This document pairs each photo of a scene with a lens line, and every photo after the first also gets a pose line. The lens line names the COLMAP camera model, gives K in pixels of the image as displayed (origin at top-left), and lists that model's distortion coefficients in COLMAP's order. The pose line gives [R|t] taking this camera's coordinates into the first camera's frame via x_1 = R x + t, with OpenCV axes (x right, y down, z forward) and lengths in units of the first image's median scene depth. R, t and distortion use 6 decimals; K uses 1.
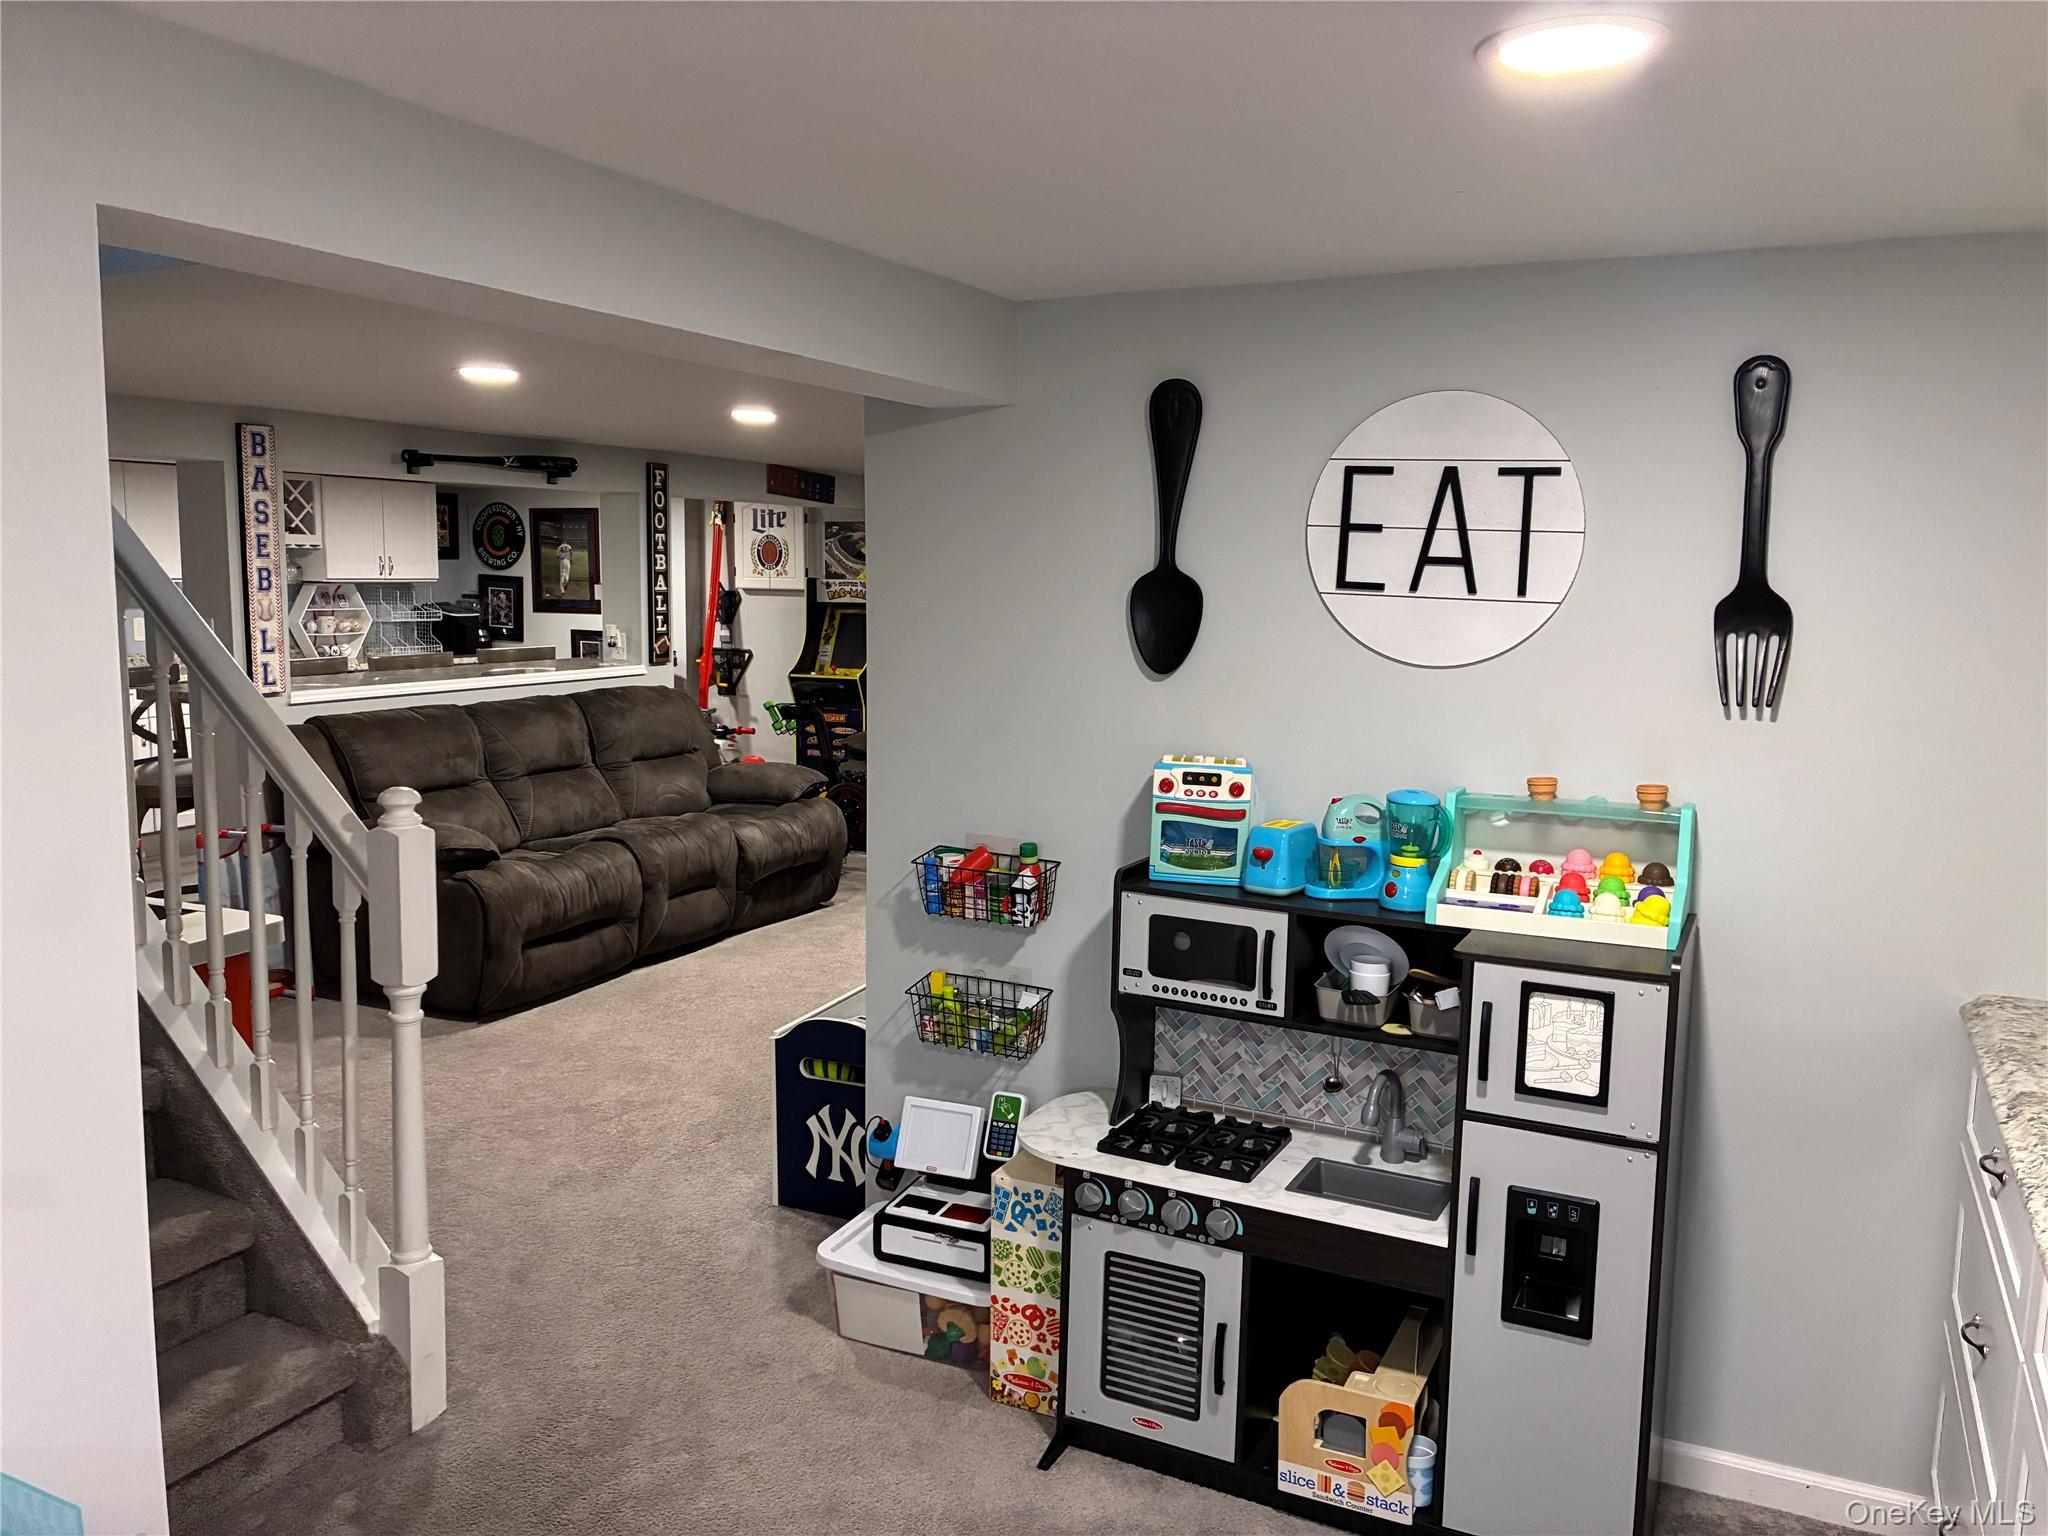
lens RADIAL K [[1558.1, 0, 1033.4], [0, 1558.1, 754.4], [0, 0, 1]] dist [0.051433, -0.060115]
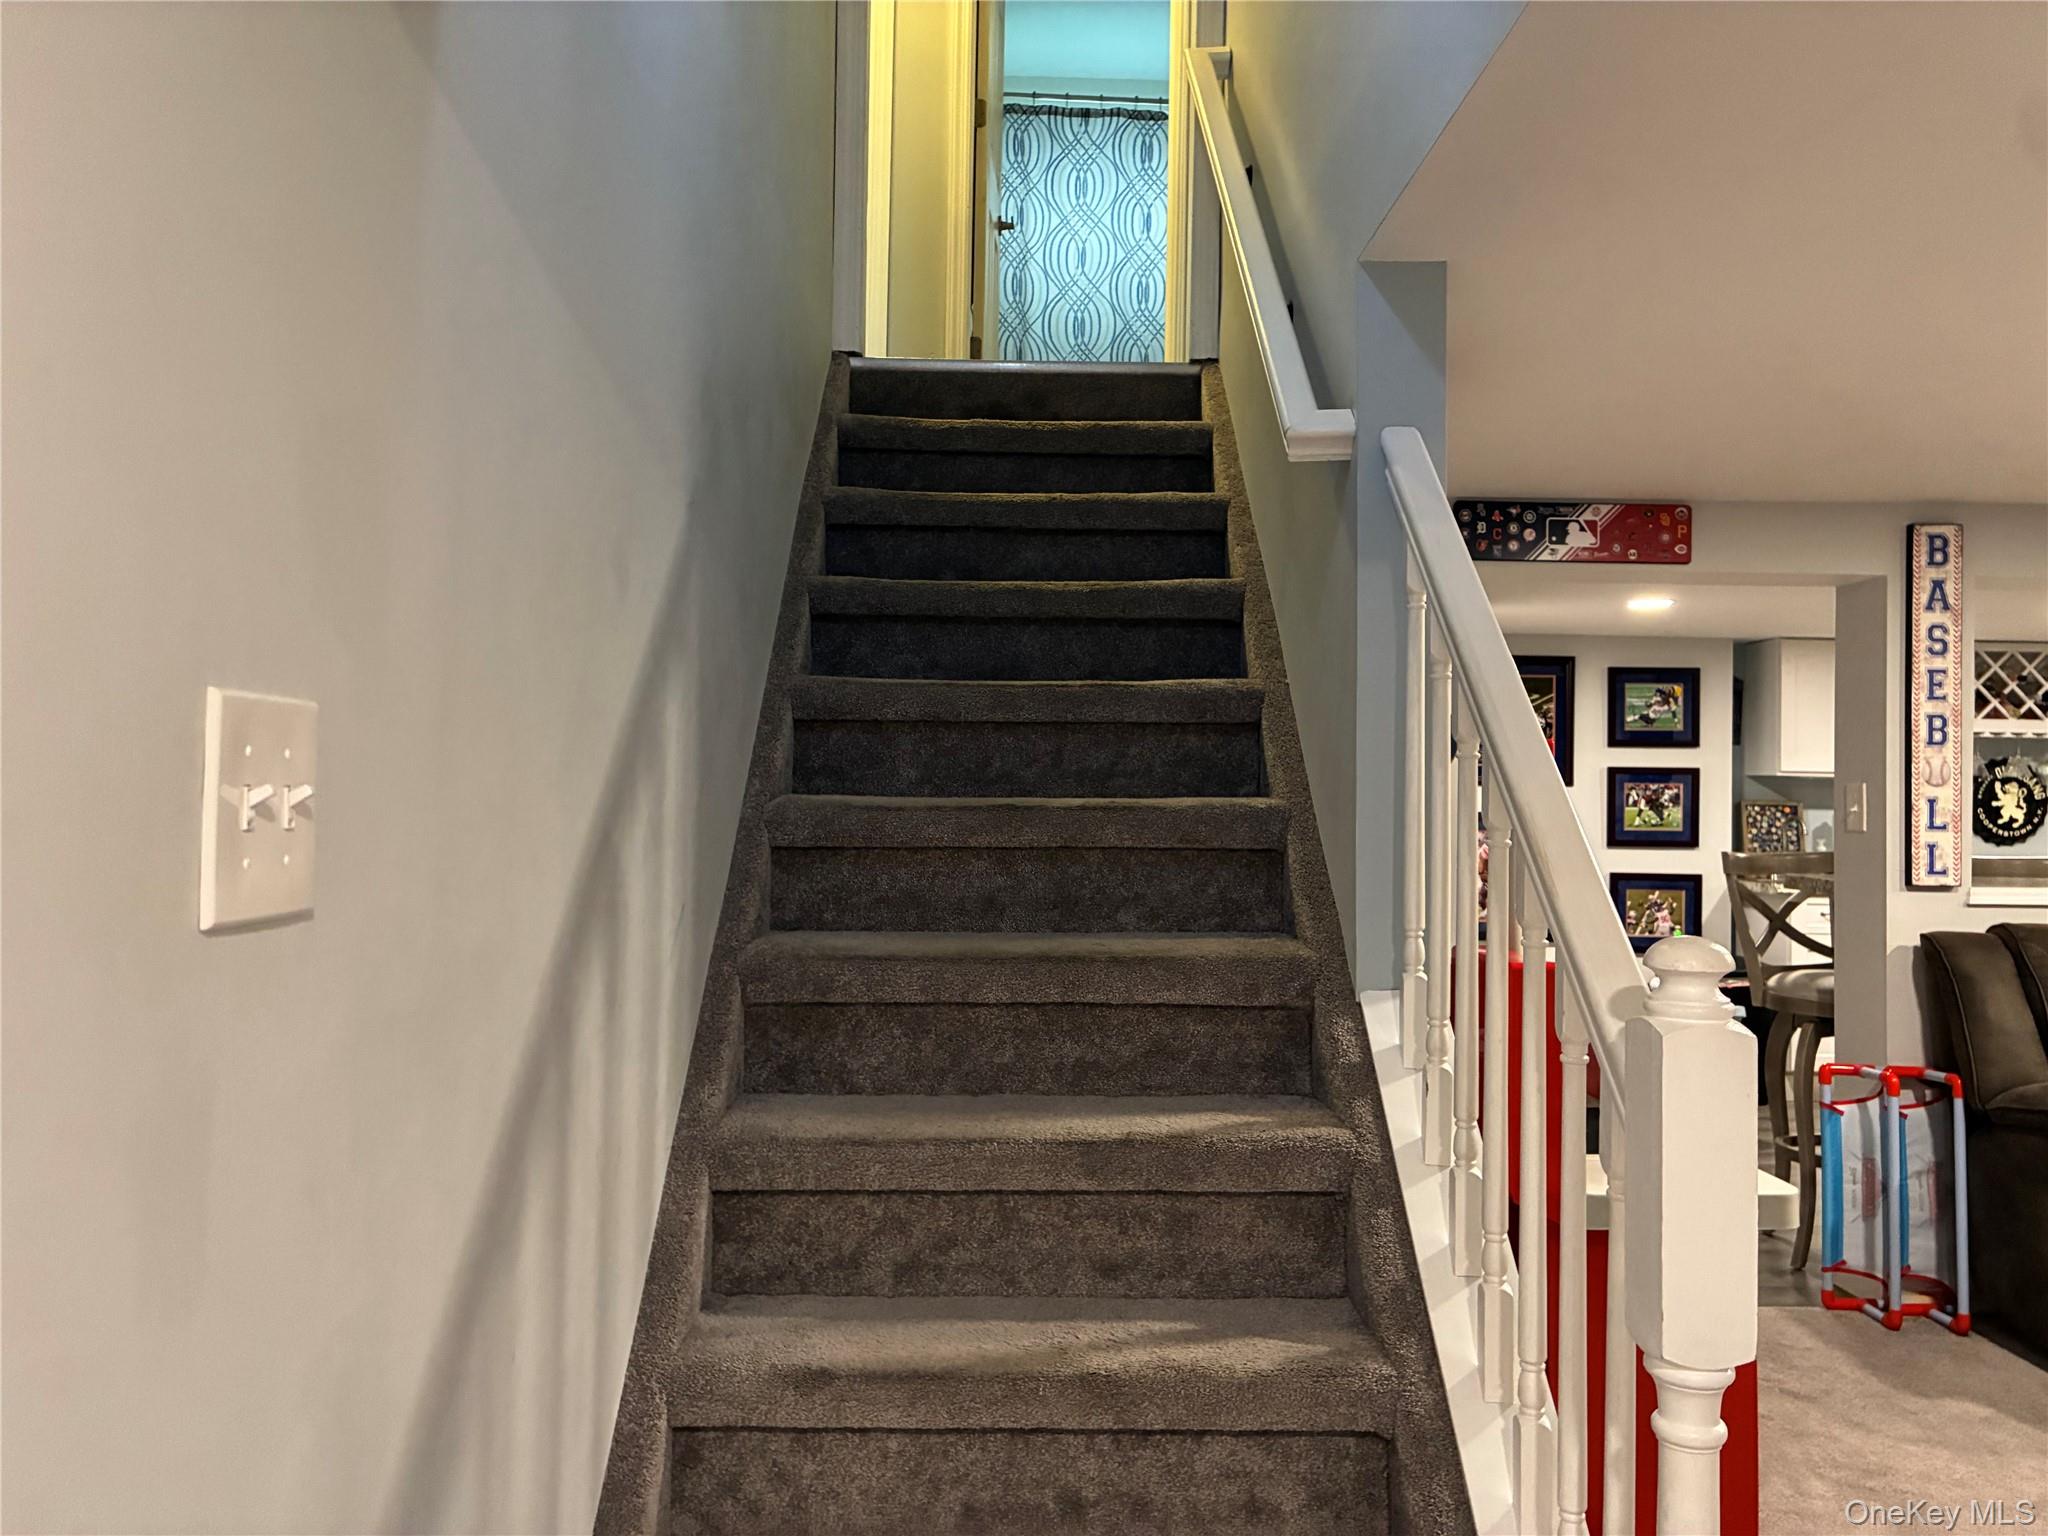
lens RADIAL K [[1558.1, 0, 1018.5], [0, 1558.1, 748.9], [0, 0, 1]] dist [0.051433, -0.060115]
pose [[0.458987, -0.029276, -0.887961, -0.056629], [-0.118037, 0.988587, -0.093608, 0.028158], [0.880567, 0.147777, 0.450293, 0.494004]]
